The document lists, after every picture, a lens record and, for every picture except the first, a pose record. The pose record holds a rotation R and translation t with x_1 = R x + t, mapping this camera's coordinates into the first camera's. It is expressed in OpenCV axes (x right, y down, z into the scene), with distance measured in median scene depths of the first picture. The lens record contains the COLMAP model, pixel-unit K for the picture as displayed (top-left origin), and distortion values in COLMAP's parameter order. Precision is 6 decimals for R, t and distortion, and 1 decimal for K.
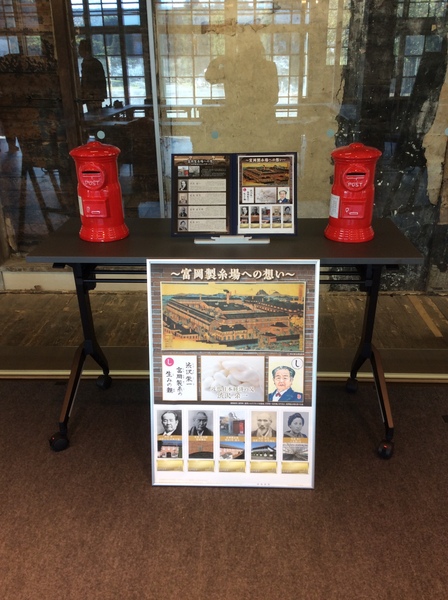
lens RADIAL K [[547.7, 0, 223.0], [0, 547.7, 303.0], [0, 0, 1]] dist [0.035460, -0.020809]
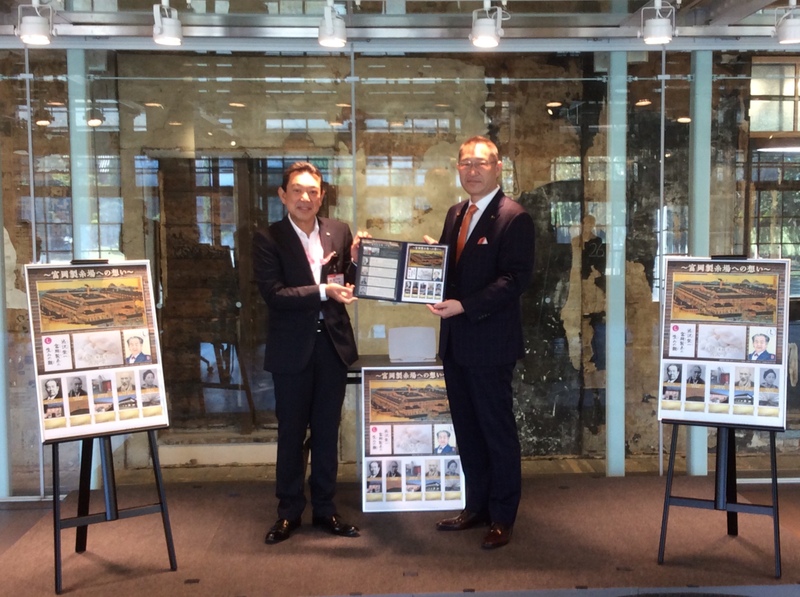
lens RADIAL K [[1001.2, 0, 404.9], [0, 1001.2, 301.4], [0, 0, 1]] dist [-0.024038, 0.000000]
pose [[0.997556, -0.003593, 0.069775, -0.107207], [0.026063, 0.945726, -0.323918, 0.358996], [-0.064824, 0.324945, 0.943509, -0.984916]]
